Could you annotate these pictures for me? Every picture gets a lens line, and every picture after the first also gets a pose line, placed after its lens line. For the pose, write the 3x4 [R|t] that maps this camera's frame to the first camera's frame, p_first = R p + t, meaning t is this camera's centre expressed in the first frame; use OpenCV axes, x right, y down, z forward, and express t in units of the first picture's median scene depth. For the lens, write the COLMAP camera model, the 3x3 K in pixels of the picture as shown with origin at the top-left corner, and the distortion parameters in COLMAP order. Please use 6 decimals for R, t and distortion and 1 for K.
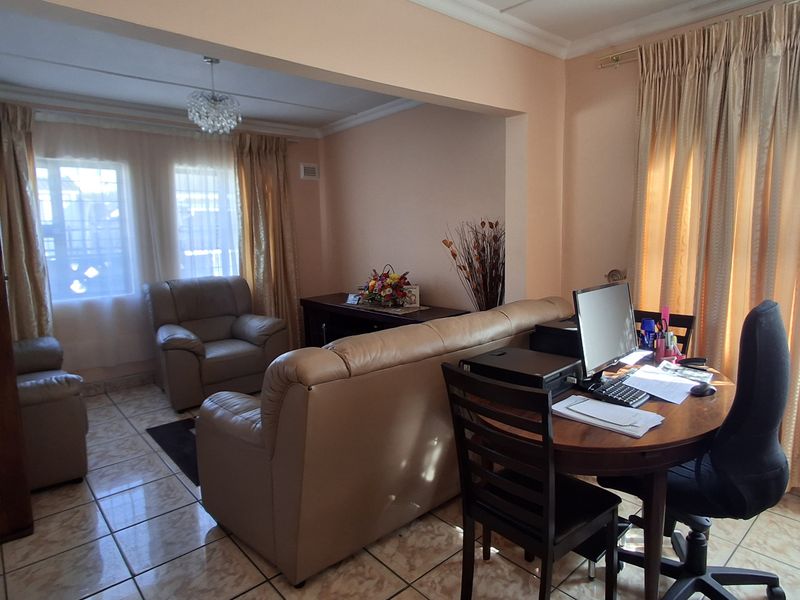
lens RADIAL K [[483.4, 0, 395.9], [0, 483.4, 298.7], [0, 0, 1]] dist [0.006827, 0.001621]
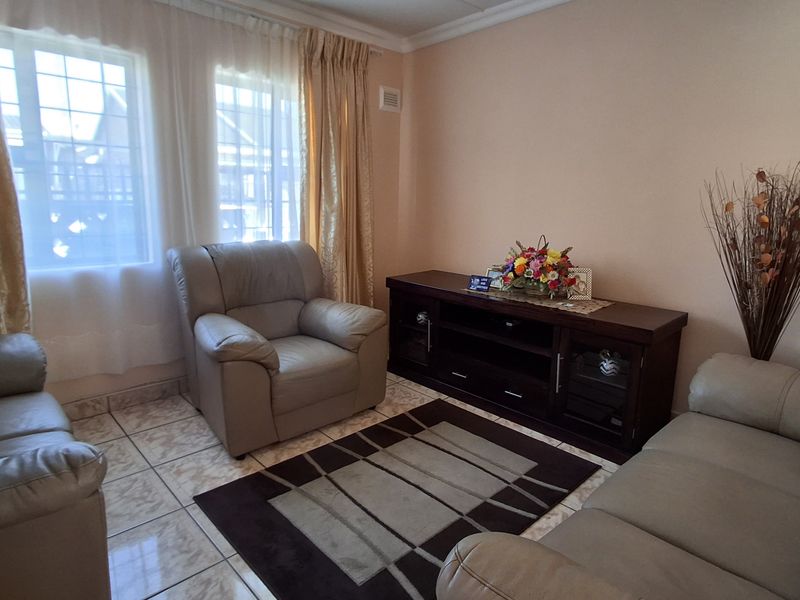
lens RADIAL K [[483.4, 0, 399.8], [0, 483.4, 296.4], [0, 0, 1]] dist [0.006827, 0.001621]
pose [[0.997816, 0.036078, 0.055323, -0.245881], [-0.039511, 0.997277, 0.062271, -0.019272], [-0.052926, -0.064321, 0.996525, 0.330760]]
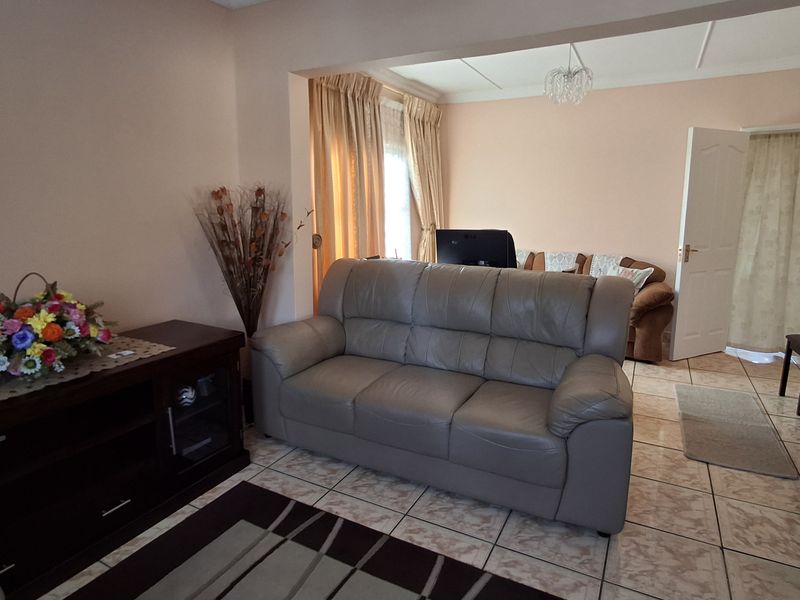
lens RADIAL K [[483.4, 0, 395.9], [0, 483.4, 301.5], [0, 0, 1]] dist [0.006827, 0.001621]
pose [[-0.349758, -0.156603, 0.923658, -0.692103], [0.143865, 0.965257, 0.218132, -0.138695], [-0.925728, 0.209176, -0.315077, 1.163258]]
